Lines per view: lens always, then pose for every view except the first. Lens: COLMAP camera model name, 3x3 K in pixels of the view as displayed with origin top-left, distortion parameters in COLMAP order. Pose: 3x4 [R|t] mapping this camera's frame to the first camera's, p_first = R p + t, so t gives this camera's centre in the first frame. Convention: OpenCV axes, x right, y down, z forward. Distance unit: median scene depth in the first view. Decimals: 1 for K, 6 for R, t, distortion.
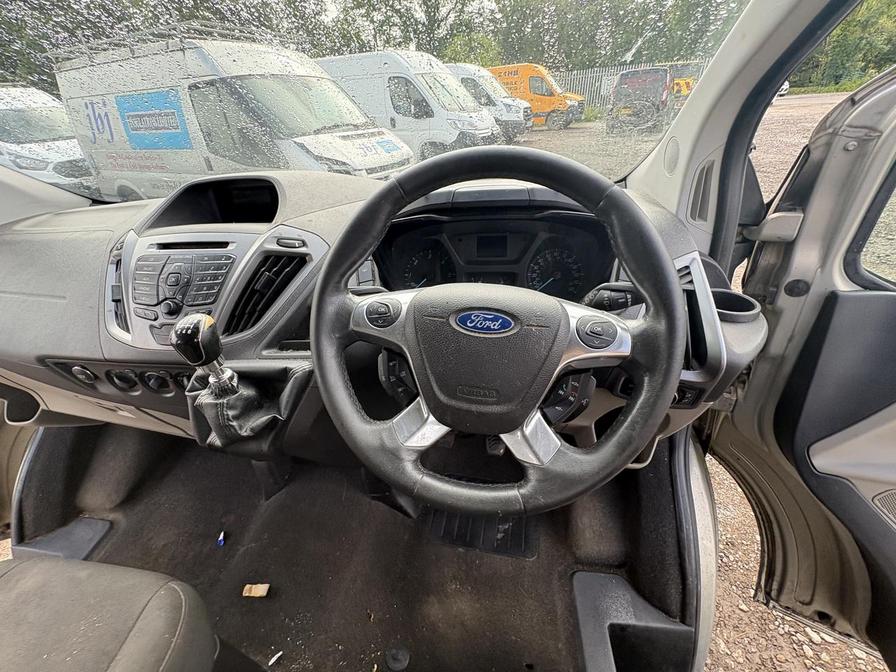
lens RADIAL K [[357.7, 0, 434.3], [0, 357.7, 331.9], [0, 0, 1]] dist [0.001445, -0.003163]
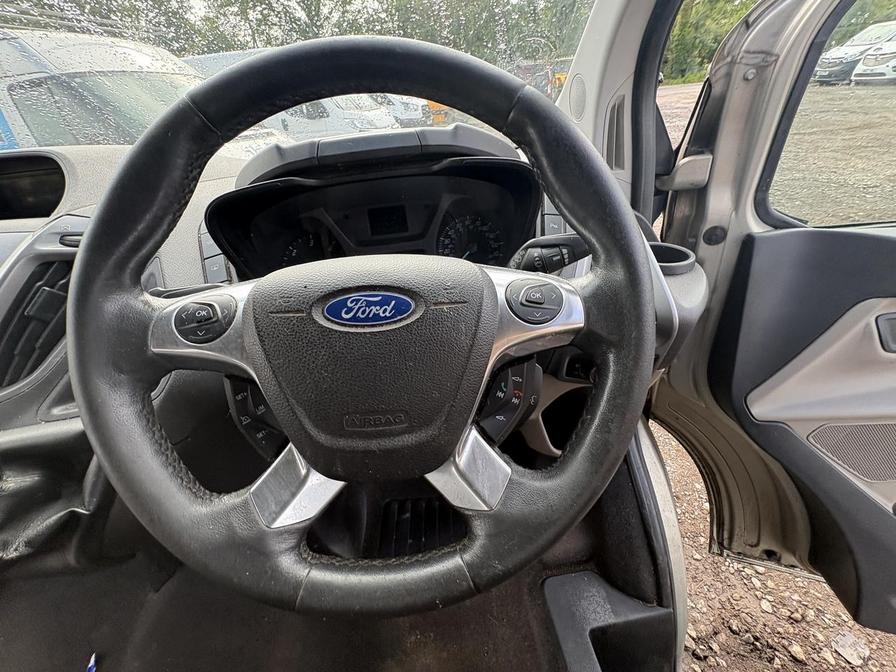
lens RADIAL K [[357.7, 0, 434.3], [0, 357.7, 331.9], [0, 0, 1]] dist [0.001445, -0.003163]
pose [[0.972104, -0.150632, 0.179790, 0.087770], [0.152793, 0.988256, 0.001844, 0.019703], [-0.177956, 0.025678, 0.983703, 0.237866]]
